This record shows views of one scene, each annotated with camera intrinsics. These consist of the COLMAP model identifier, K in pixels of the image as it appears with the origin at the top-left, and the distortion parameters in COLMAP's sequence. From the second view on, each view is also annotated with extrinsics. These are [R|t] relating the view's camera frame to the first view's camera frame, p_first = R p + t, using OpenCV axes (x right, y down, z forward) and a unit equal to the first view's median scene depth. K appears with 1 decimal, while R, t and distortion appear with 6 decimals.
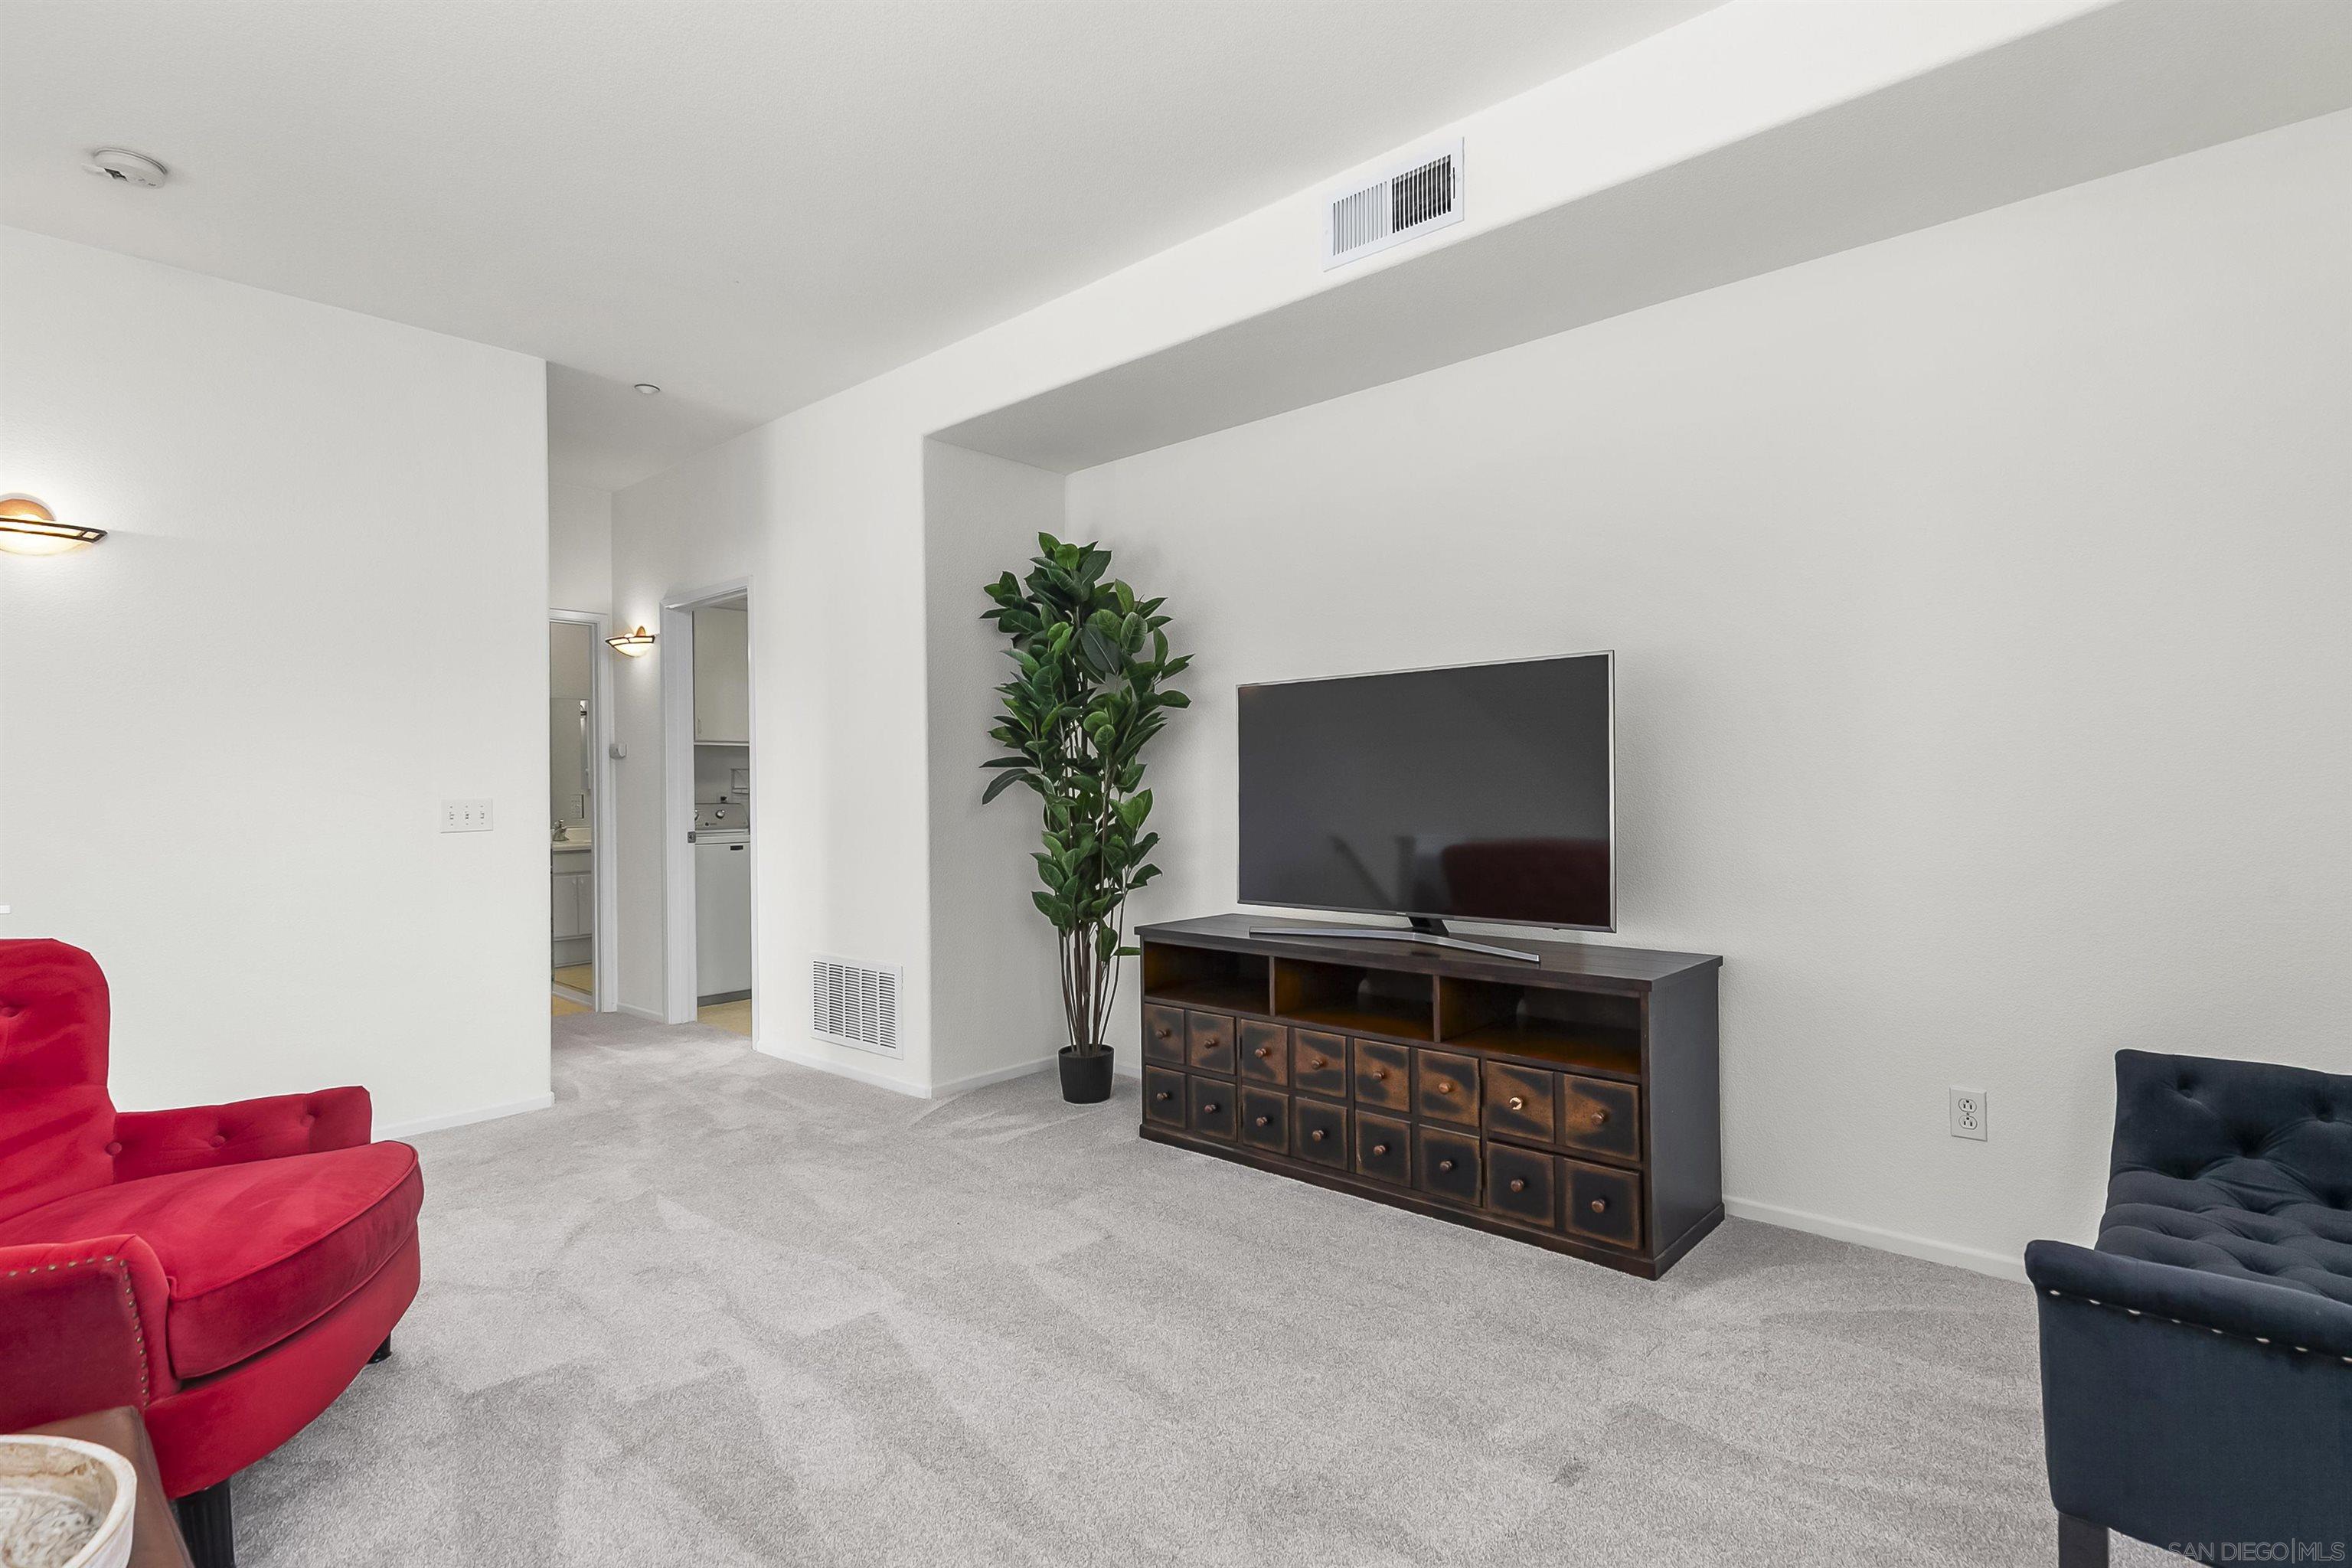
lens RADIAL K [[1080.7, 0, 1167.9], [0, 1080.7, 781.5], [0, 0, 1]] dist [0.008449, 0.002039]
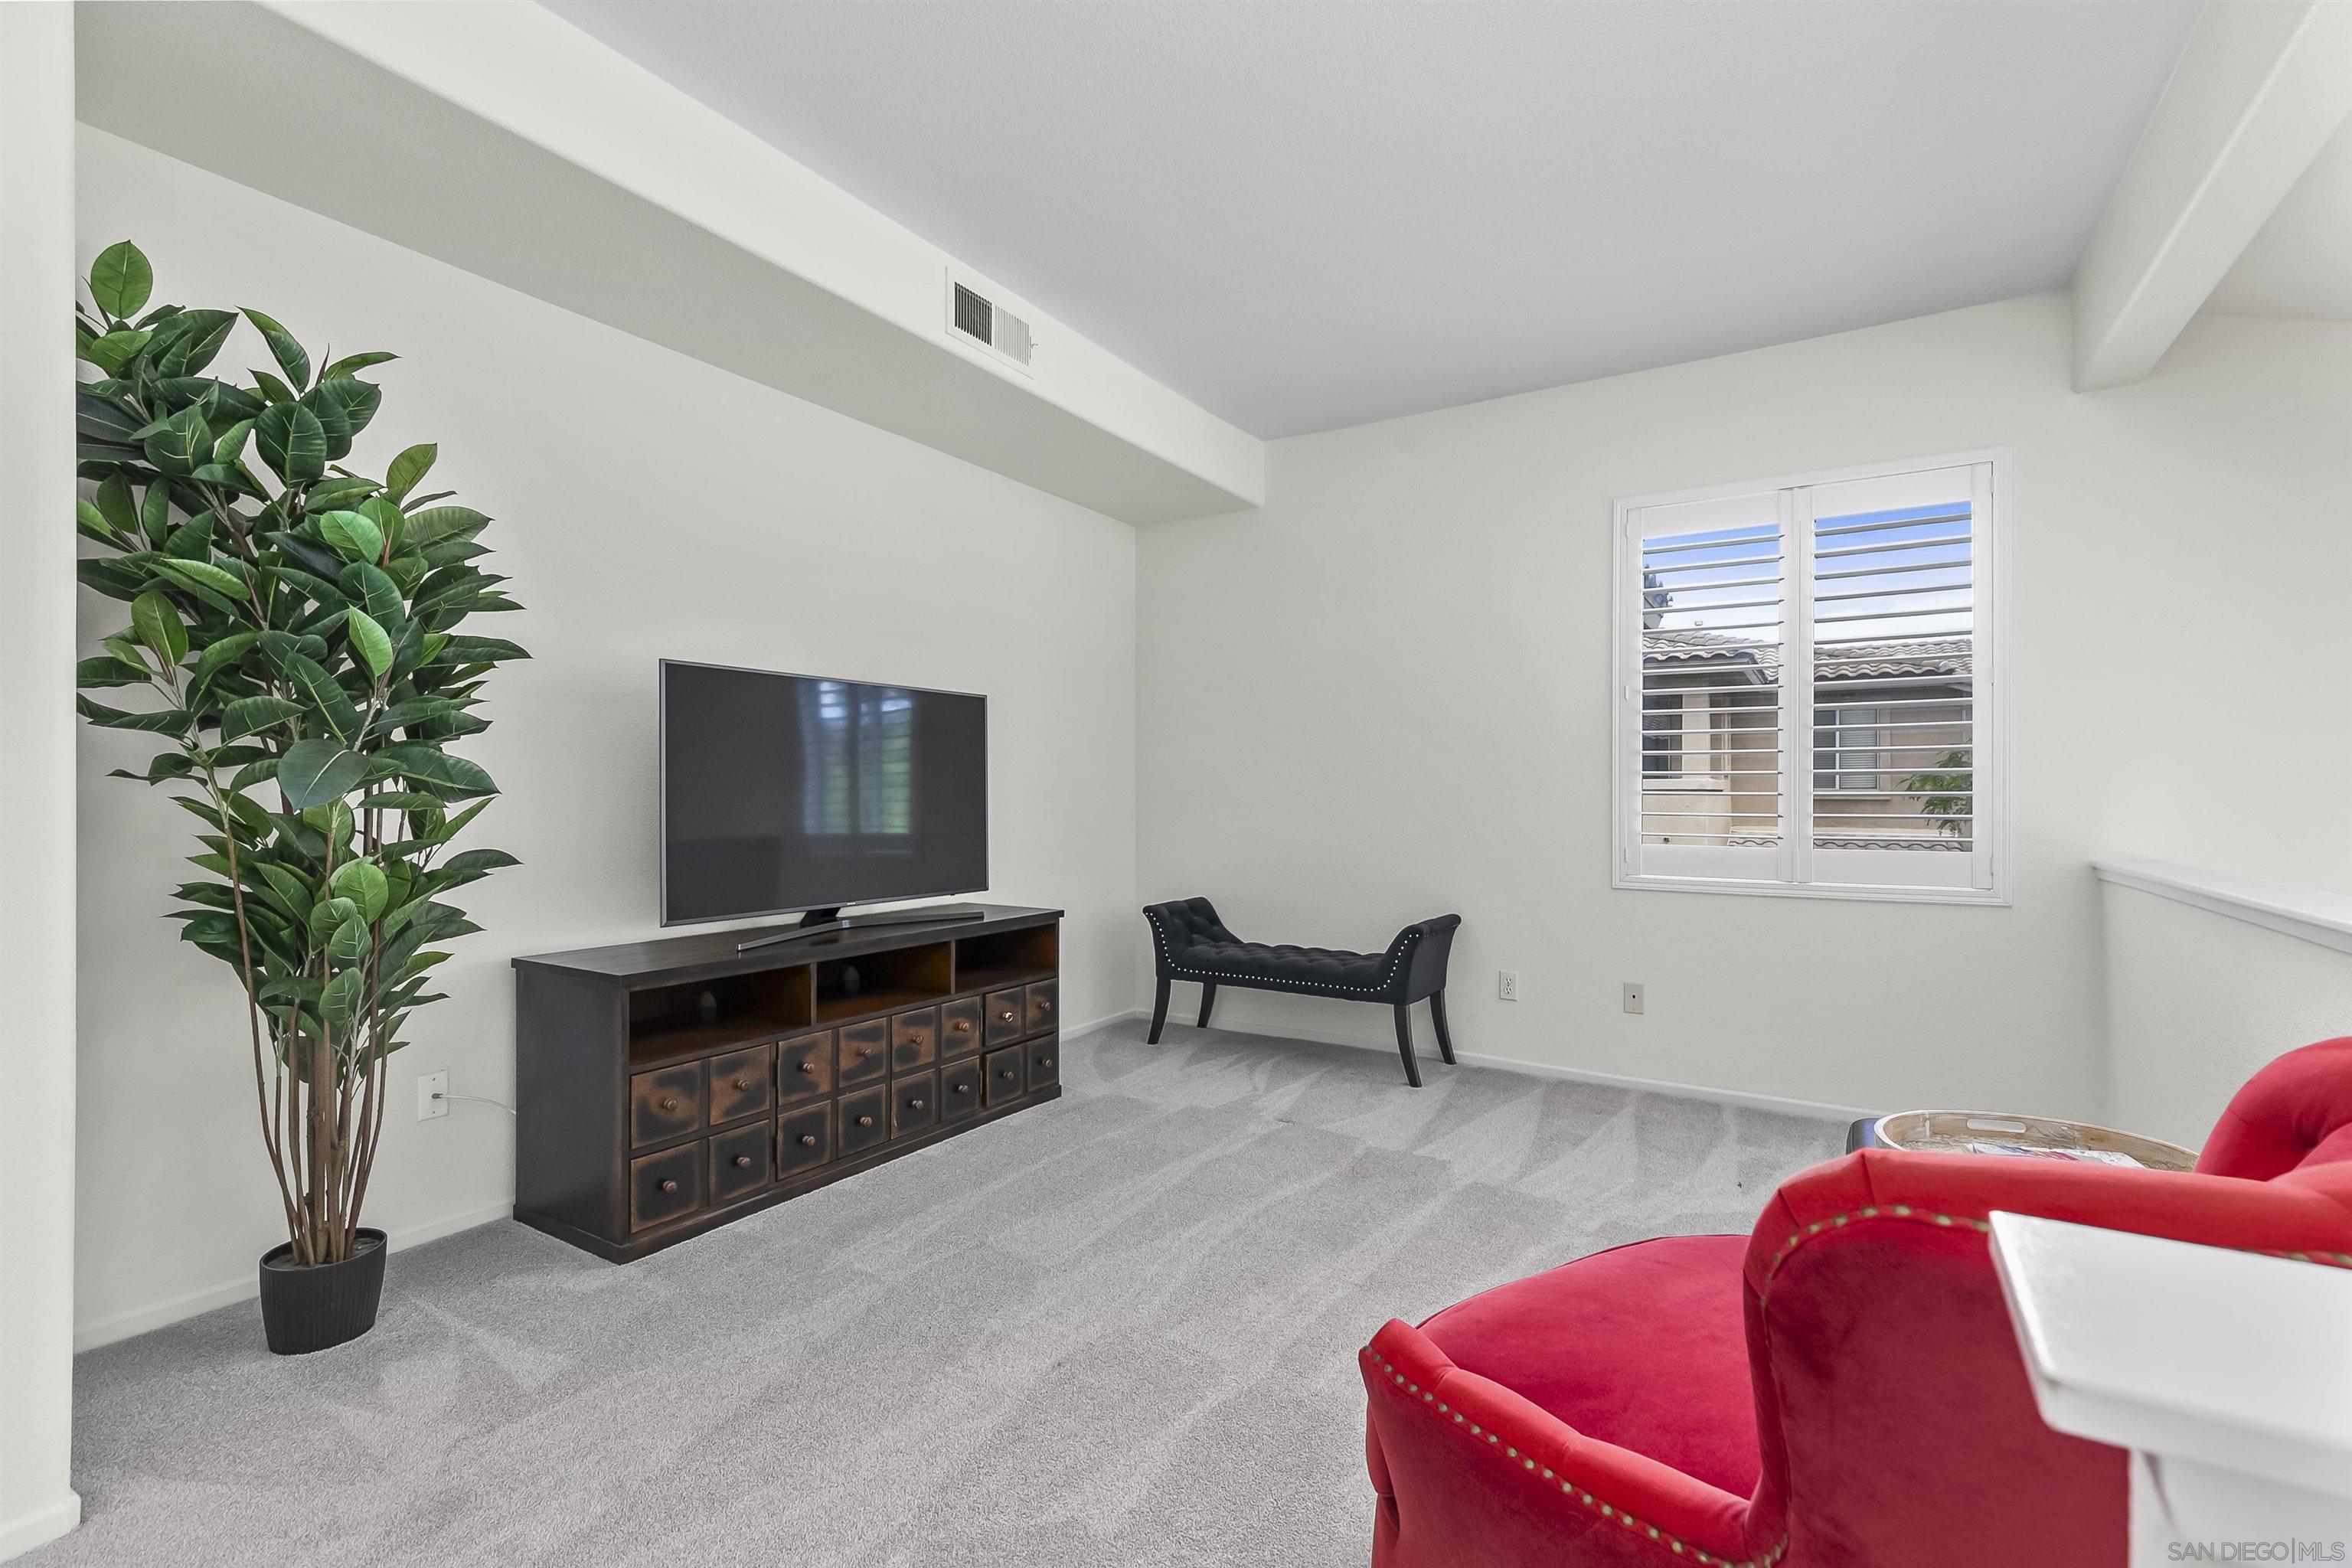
lens RADIAL K [[1080.7, 0, 1170.4], [0, 1080.7, 792.0], [0, 0, 1]] dist [0.008449, 0.002039]
pose [[-0.147582, 0.009740, 0.989002, -0.947697], [-0.003785, 0.999939, -0.010413, 0.020545], [-0.989043, -0.005280, -0.147536, 0.877729]]
